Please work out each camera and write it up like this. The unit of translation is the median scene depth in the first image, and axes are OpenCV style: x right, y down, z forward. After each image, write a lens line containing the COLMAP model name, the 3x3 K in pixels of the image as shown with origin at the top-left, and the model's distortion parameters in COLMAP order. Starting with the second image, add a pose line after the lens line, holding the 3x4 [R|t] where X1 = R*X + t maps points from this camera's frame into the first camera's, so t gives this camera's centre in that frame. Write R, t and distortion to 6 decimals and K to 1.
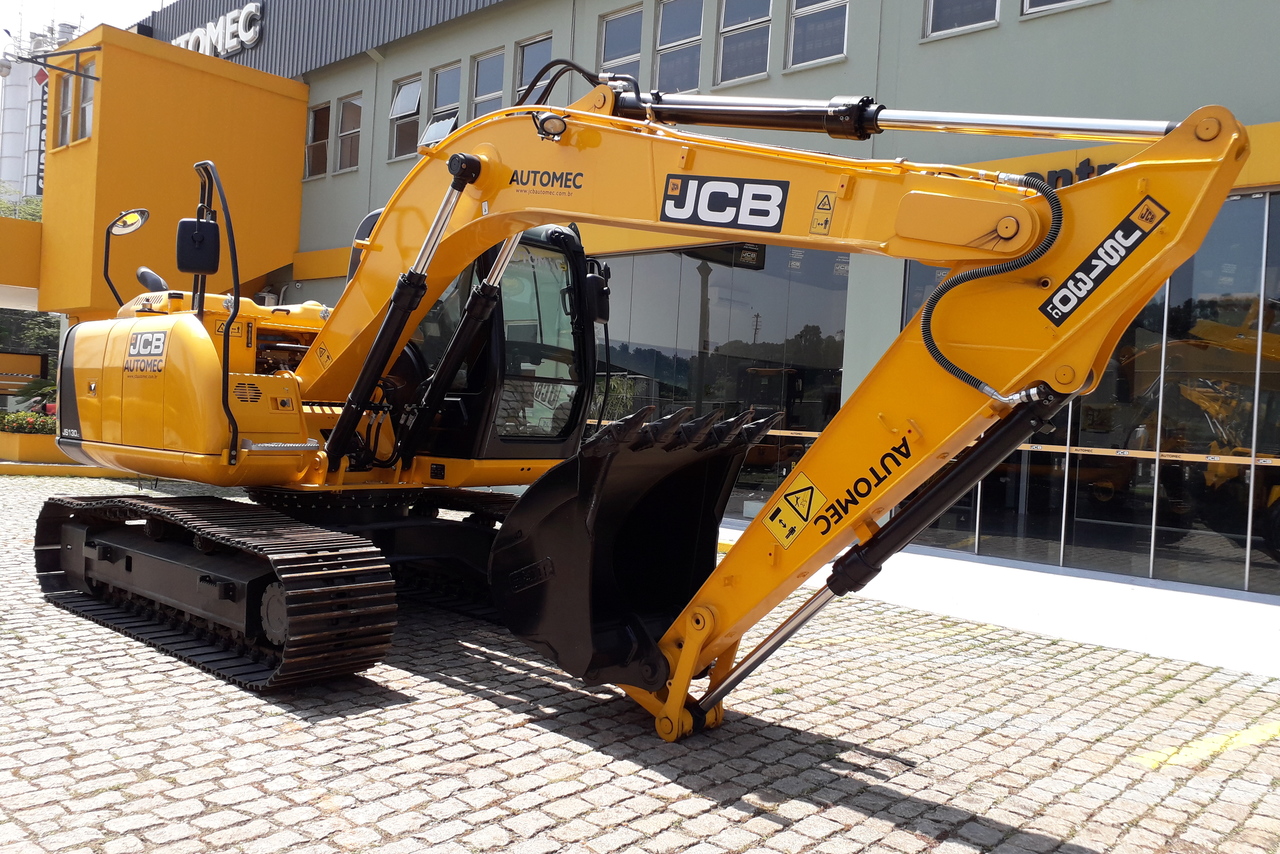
lens RADIAL K [[990.6, 0, 696.3], [0, 990.6, 443.4], [0, 0, 1]] dist [0.080634, -0.189354]
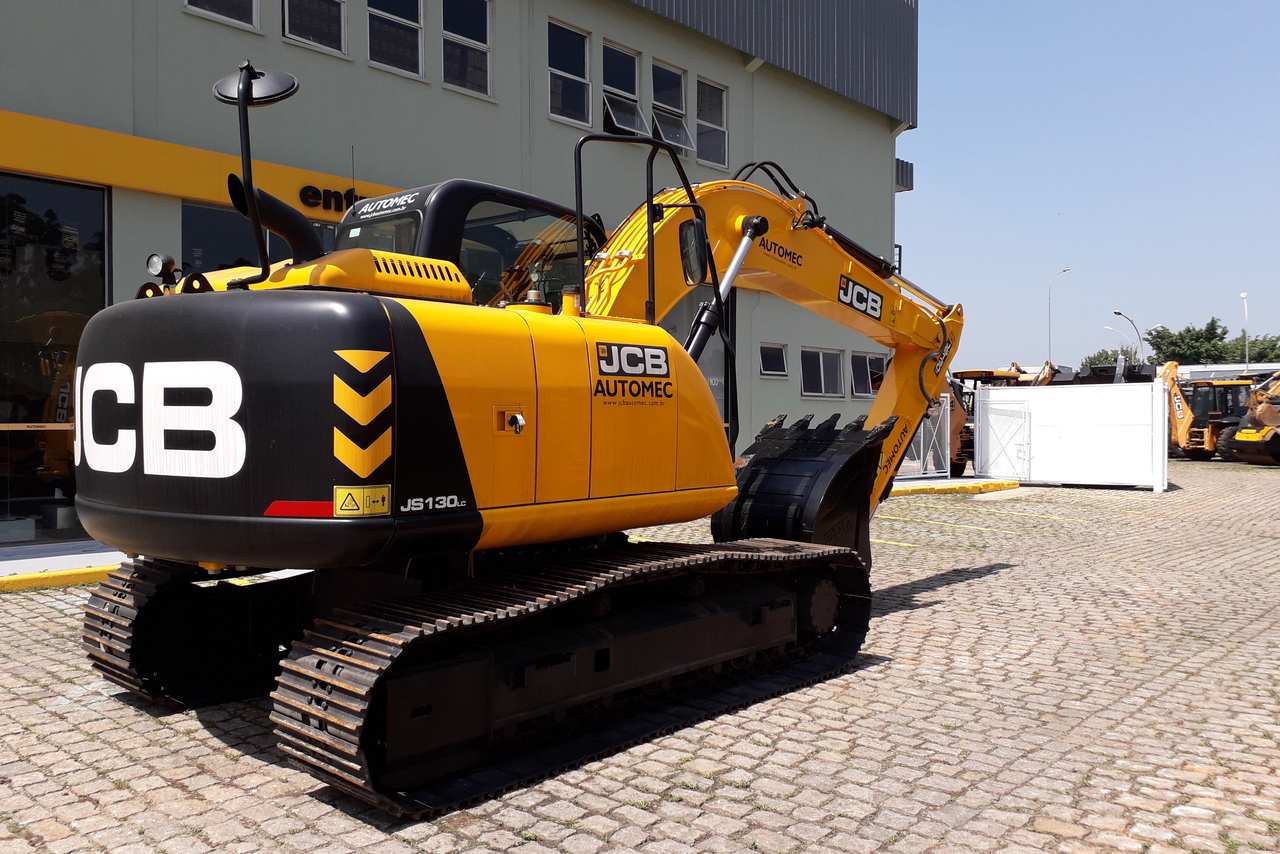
lens RADIAL K [[1017.7, 0, 680.4], [0, 1017.7, 425.3], [0, 0, 1]] dist [0.089499, -0.150091]
pose [[0.024654, -0.057239, 0.998056, -1.959518], [0.019360, 0.998200, 0.056769, -0.137176], [-0.999509, 0.017923, 0.025718, 1.385173]]
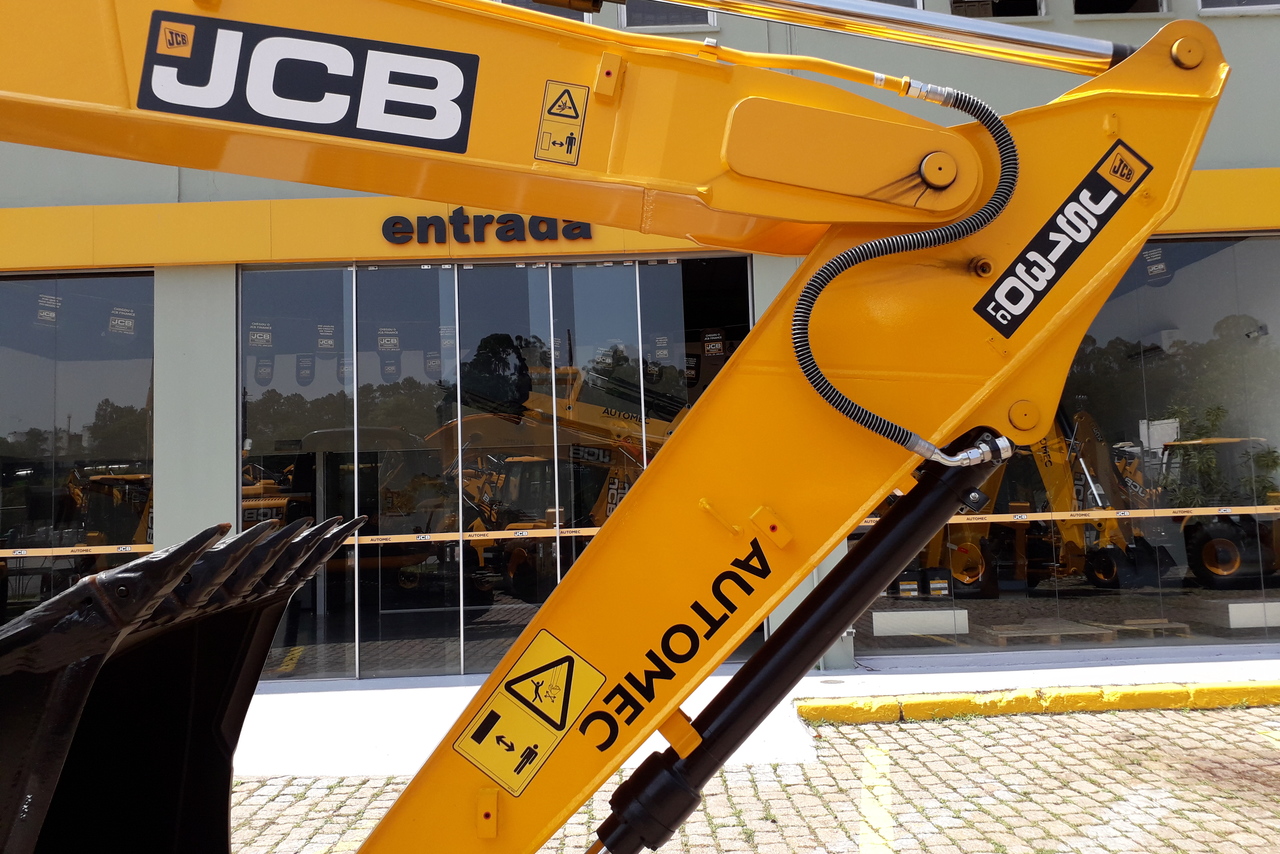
lens RADIAL K [[1017.7, 0, 680.4], [0, 1017.7, 425.3], [0, 0, 1]] dist [0.089499, -0.150091]
pose [[0.752733, -0.021789, 0.657965, -0.182756], [0.088850, 0.993670, -0.068741, -0.032571], [-0.652302, 0.110204, 0.749905, 0.578835]]
